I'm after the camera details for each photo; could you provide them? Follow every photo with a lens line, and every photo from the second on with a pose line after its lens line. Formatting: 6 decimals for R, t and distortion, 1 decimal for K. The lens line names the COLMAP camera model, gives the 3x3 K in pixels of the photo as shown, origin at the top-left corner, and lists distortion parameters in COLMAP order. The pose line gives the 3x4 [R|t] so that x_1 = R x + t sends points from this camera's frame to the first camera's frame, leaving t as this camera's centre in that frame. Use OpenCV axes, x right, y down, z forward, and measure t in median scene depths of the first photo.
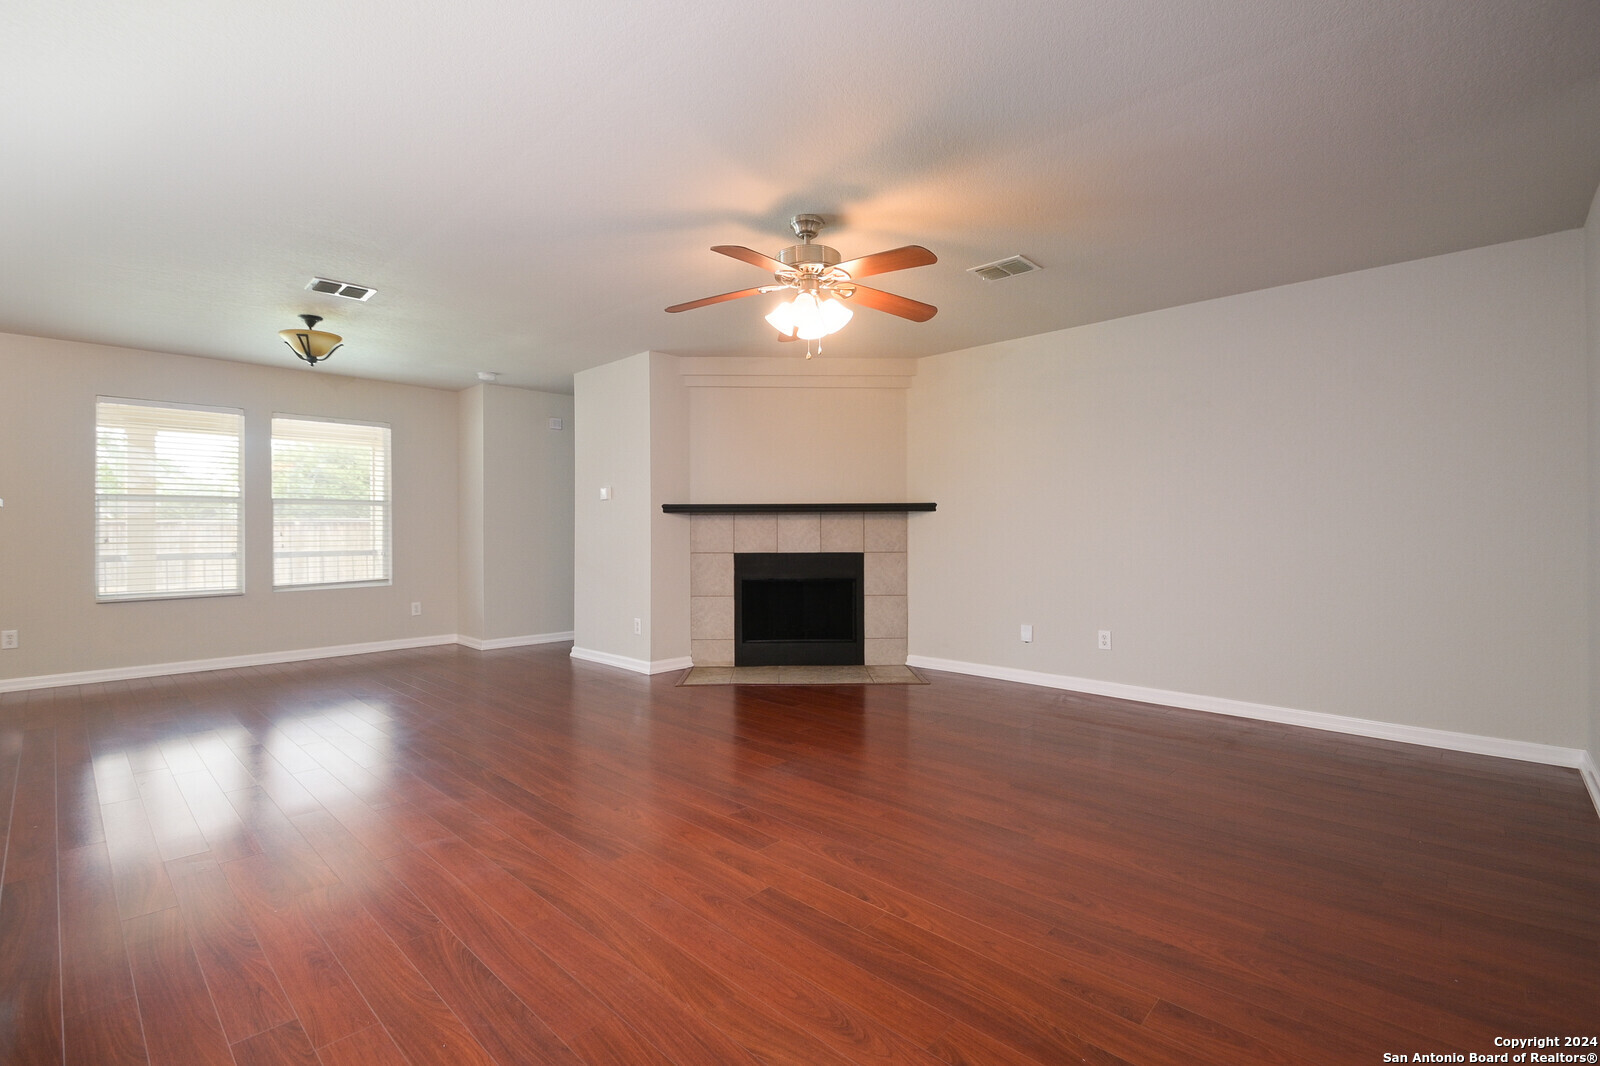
lens RADIAL K [[704.9, 0, 800.4], [0, 704.9, 526.6], [0, 0, 1]] dist [-0.006948, -0.003952]
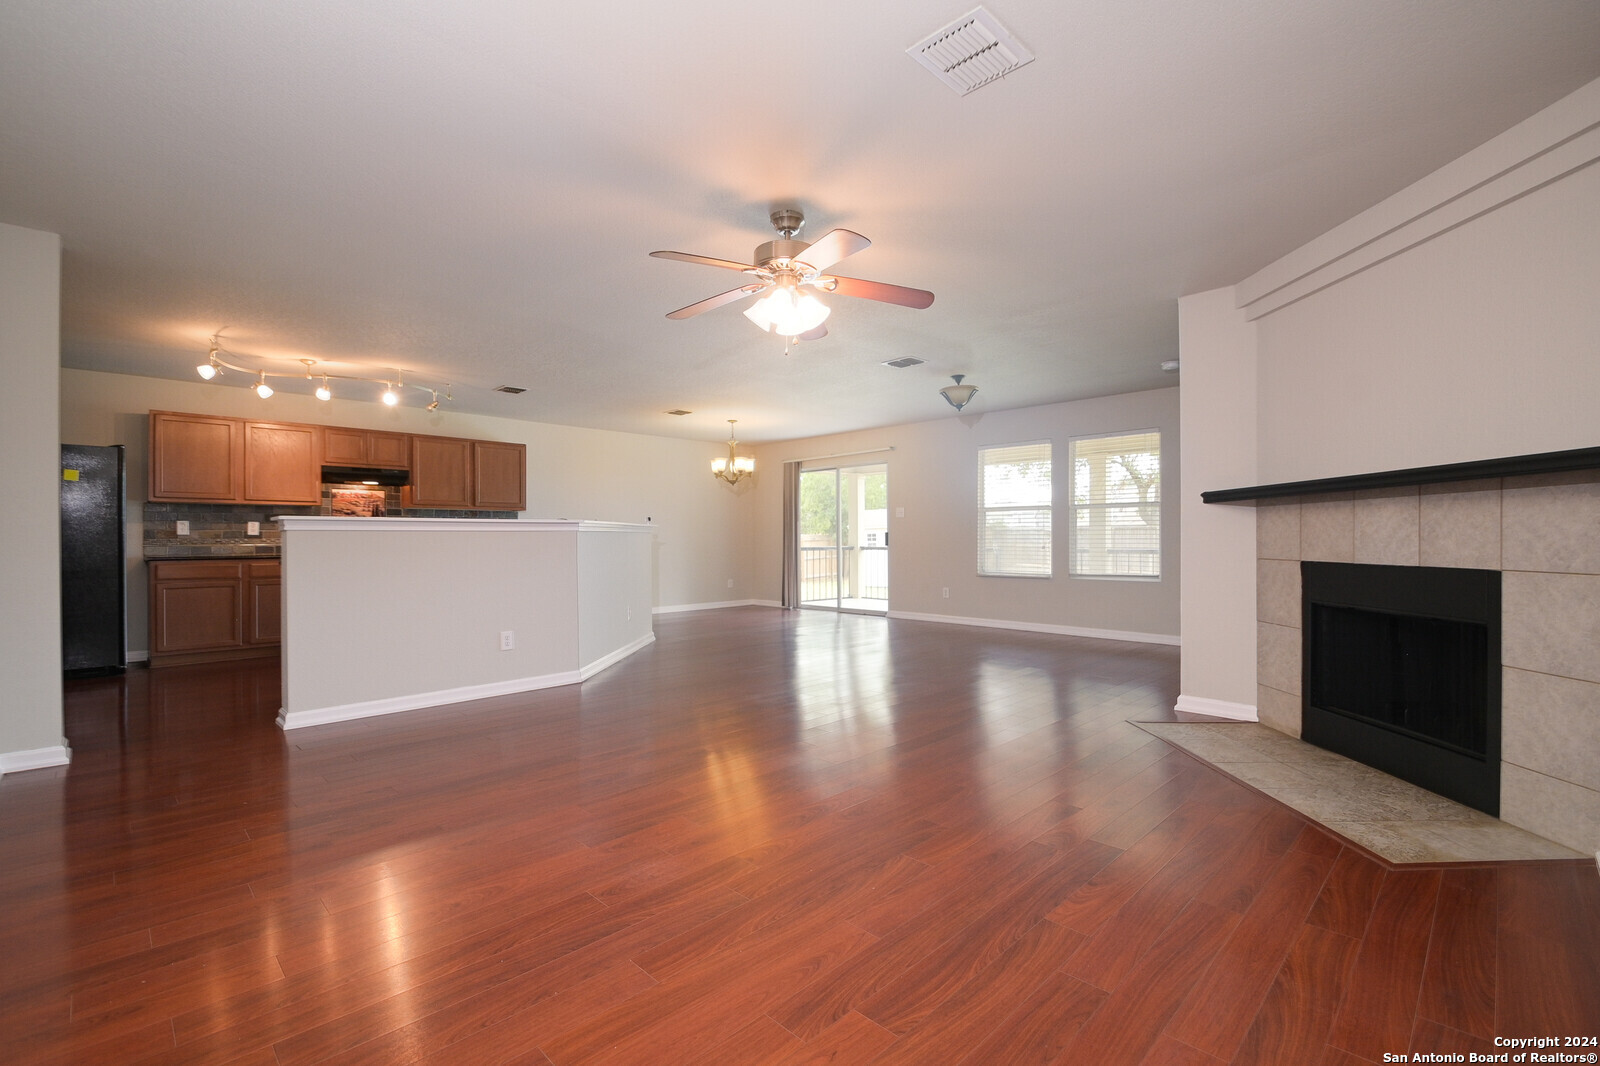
lens RADIAL K [[704.9, 0, 803.7], [0, 704.9, 533.9], [0, 0, 1]] dist [-0.006948, -0.003952]
pose [[-0.024725, -0.001557, -0.999693, 0.548405], [0.009385, 0.999954, -0.001790, 0.009959], [0.999650, -0.009426, -0.024710, 0.565046]]
